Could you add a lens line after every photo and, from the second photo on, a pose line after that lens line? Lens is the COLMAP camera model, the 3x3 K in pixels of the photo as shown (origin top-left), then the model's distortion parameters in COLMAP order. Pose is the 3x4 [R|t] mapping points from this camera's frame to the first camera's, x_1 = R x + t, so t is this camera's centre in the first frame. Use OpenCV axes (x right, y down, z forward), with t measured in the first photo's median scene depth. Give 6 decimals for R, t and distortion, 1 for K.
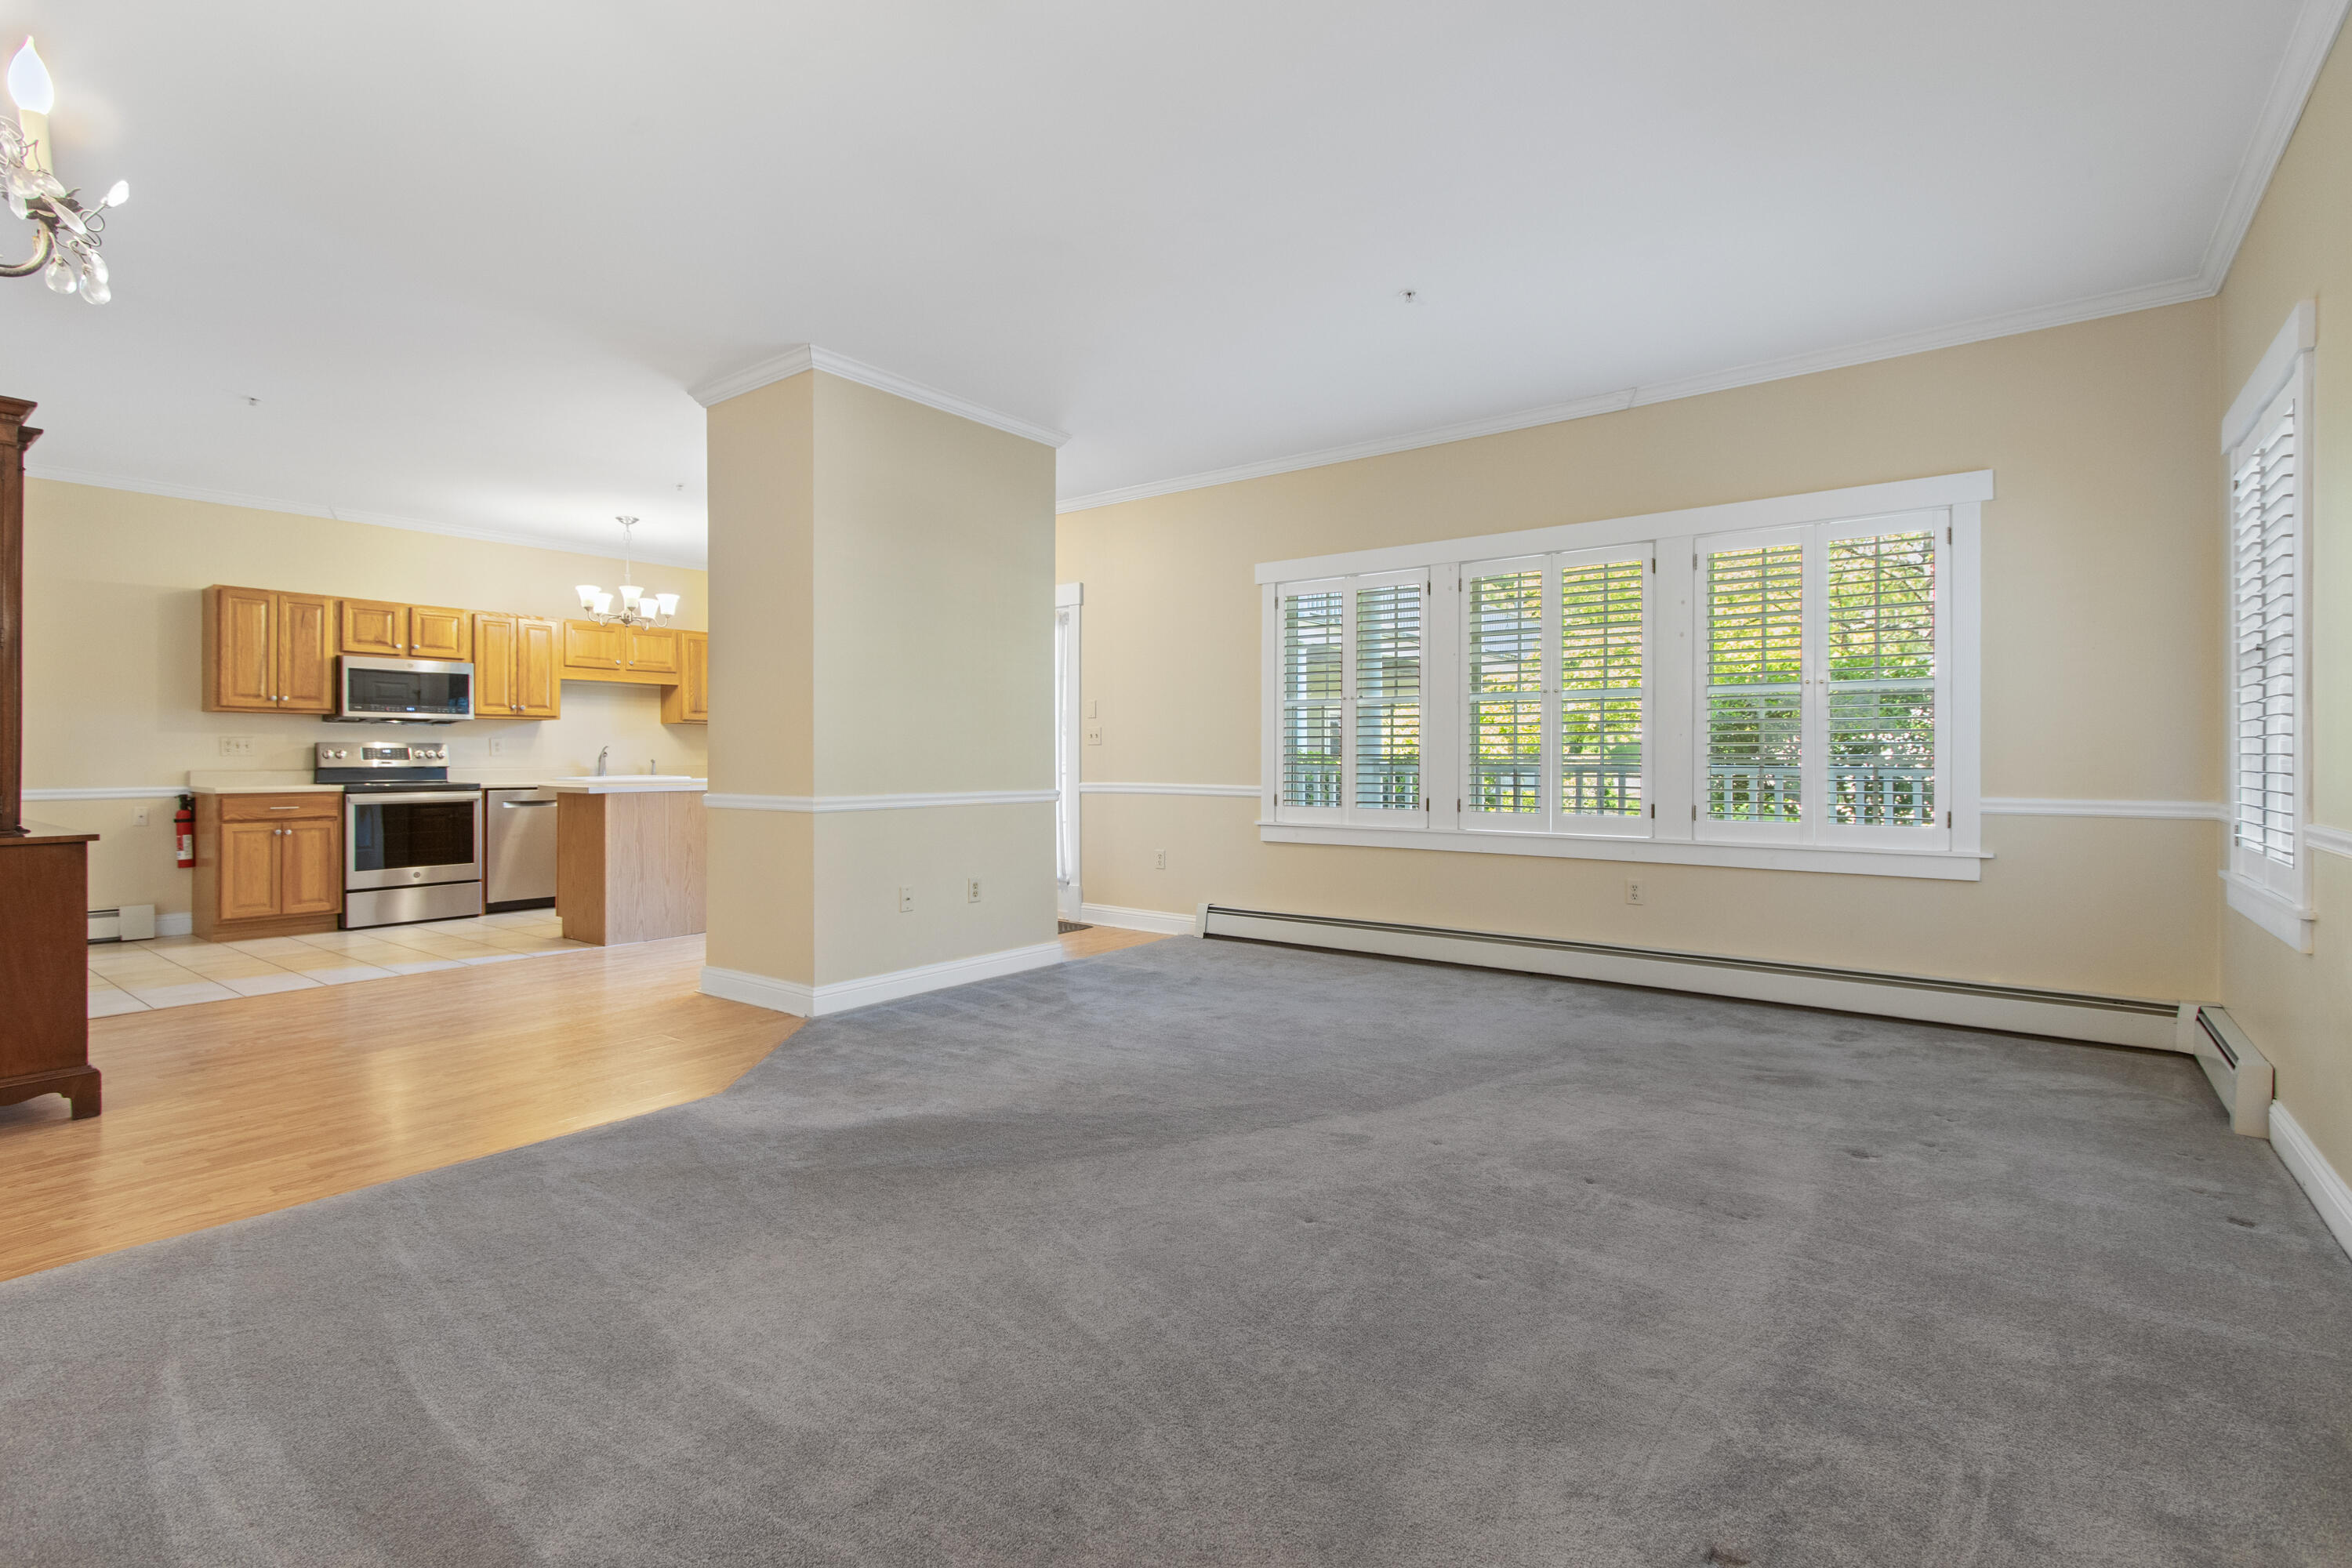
lens RADIAL K [[1096.7, 0, 1159.1], [0, 1096.7, 751.9], [0, 0, 1]] dist [0.004067, -0.000907]
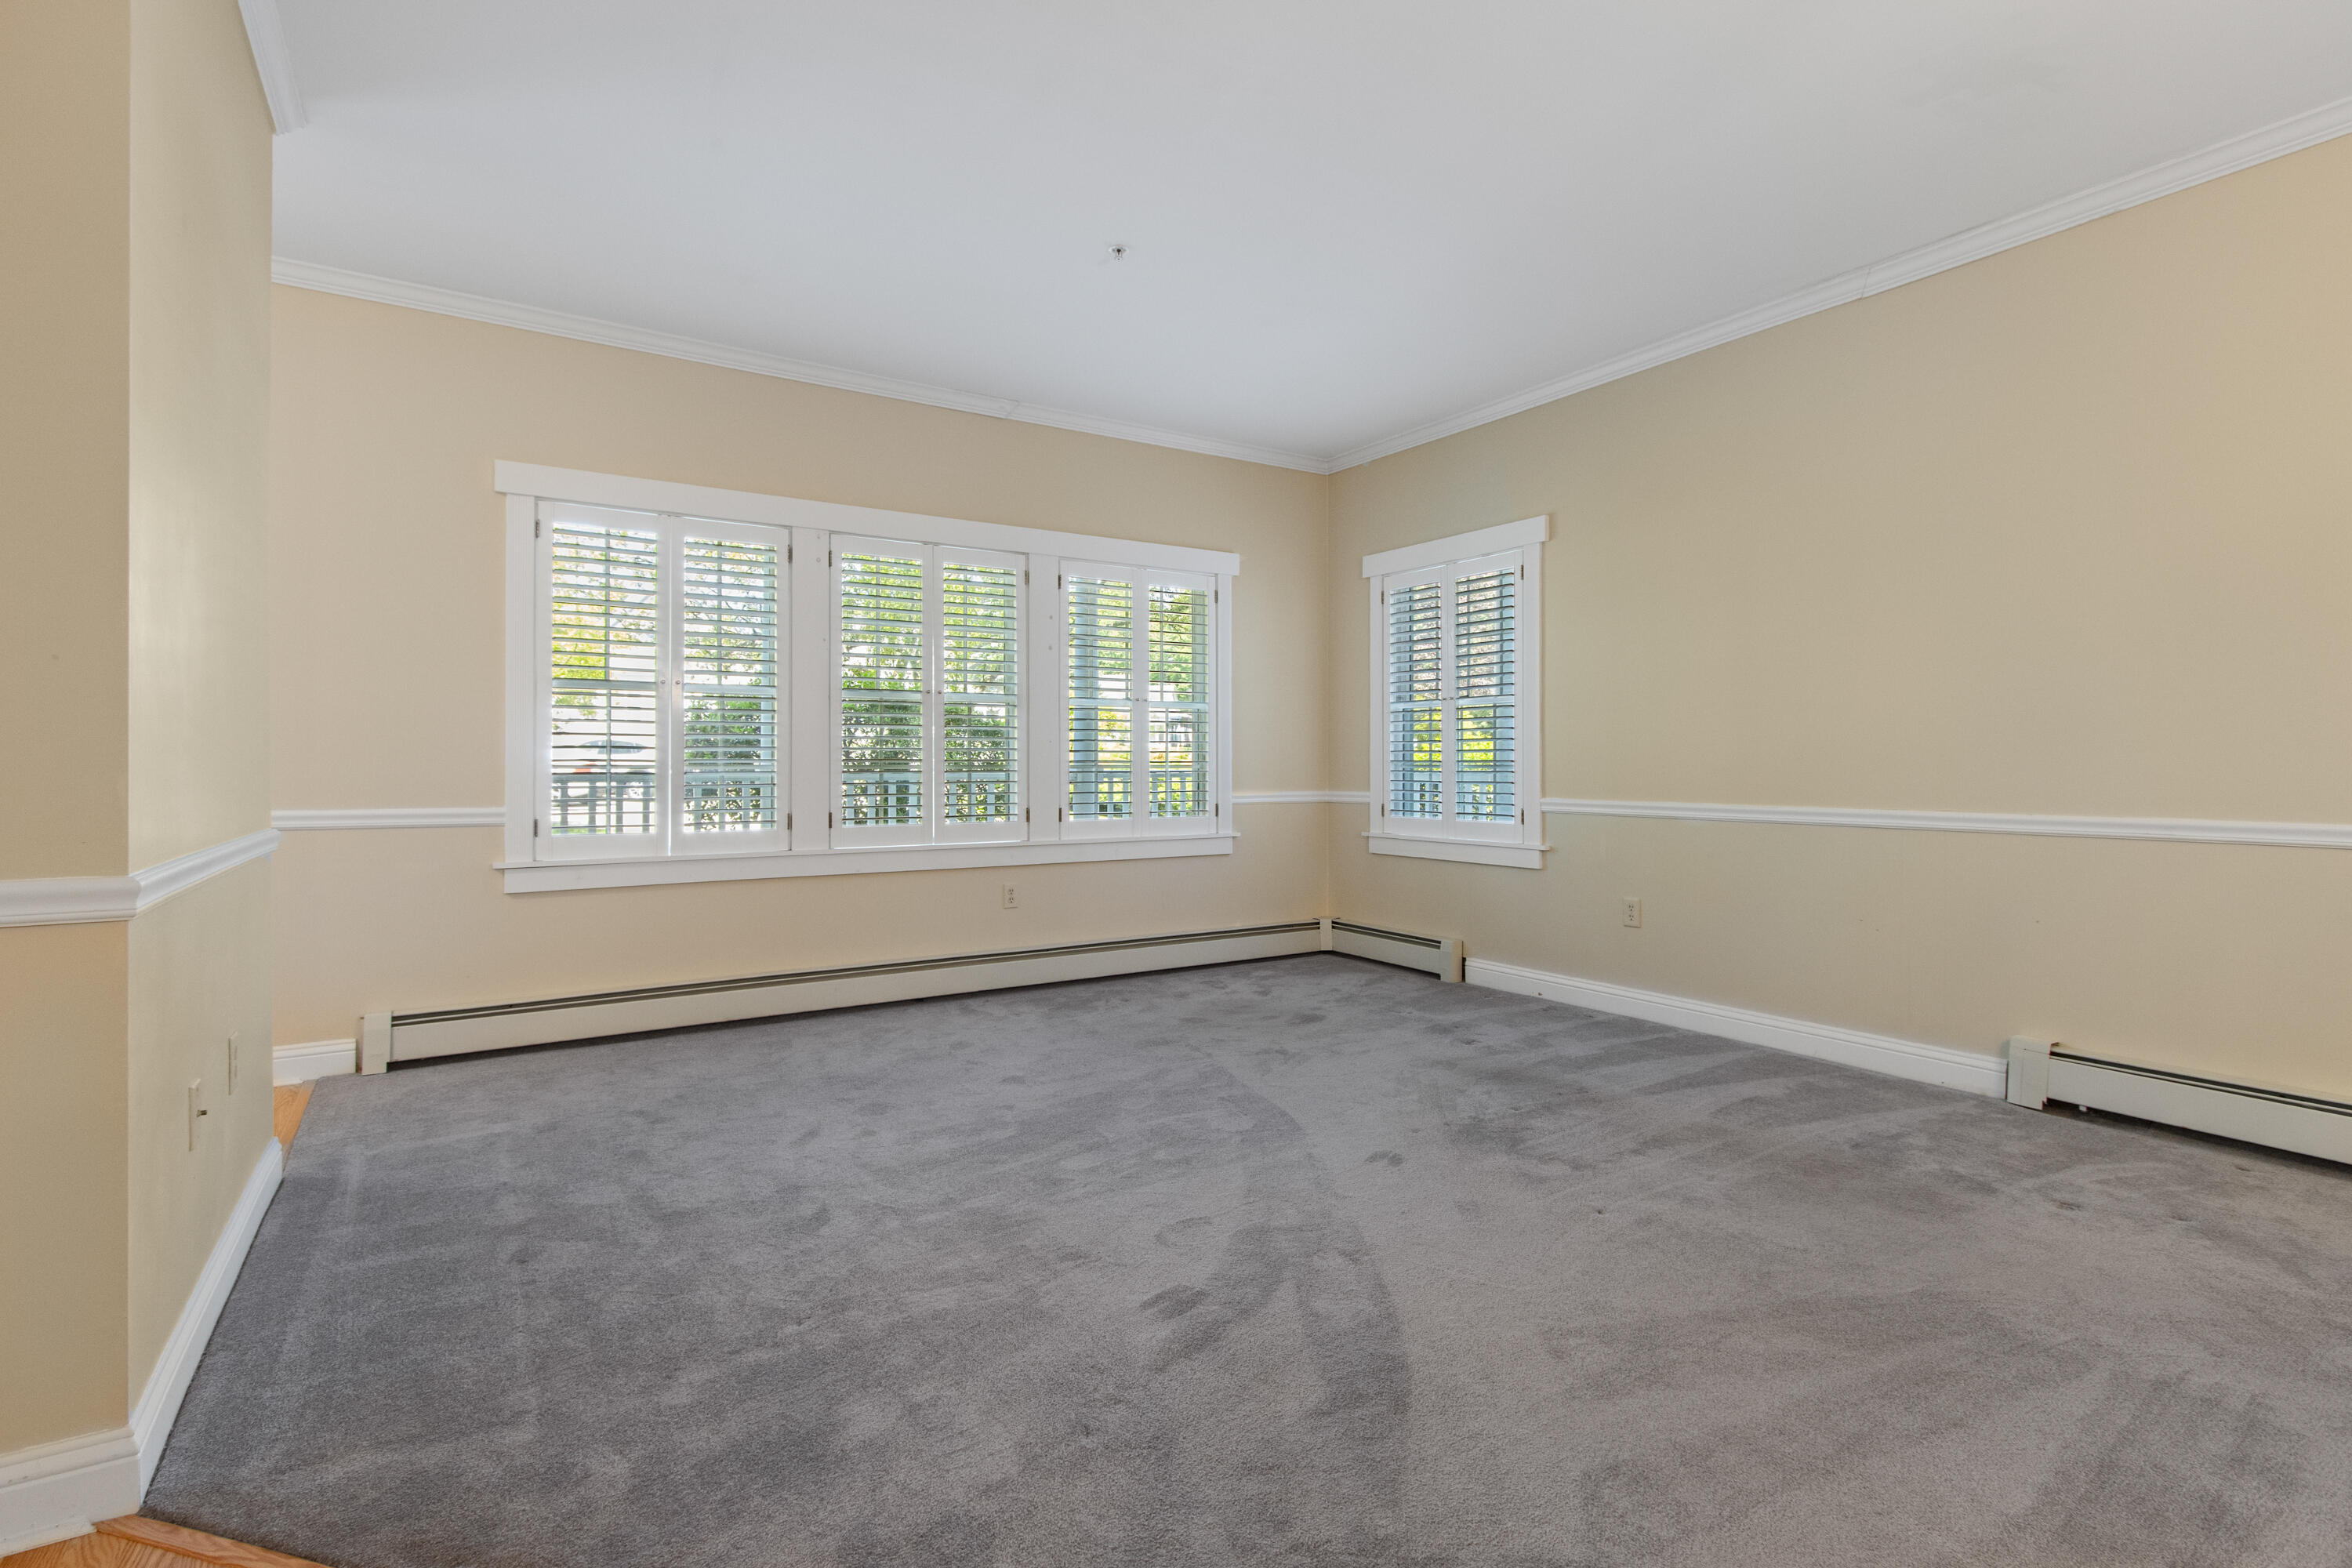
lens RADIAL K [[1096.7, 0, 1173.4], [0, 1096.7, 793.8], [0, 0, 1]] dist [0.004067, -0.000907]
pose [[0.340675, -0.024749, 0.939855, -0.530709], [-0.004982, 0.999592, 0.028128, 0.004045], [-0.940168, -0.014265, 0.340412, 0.571756]]
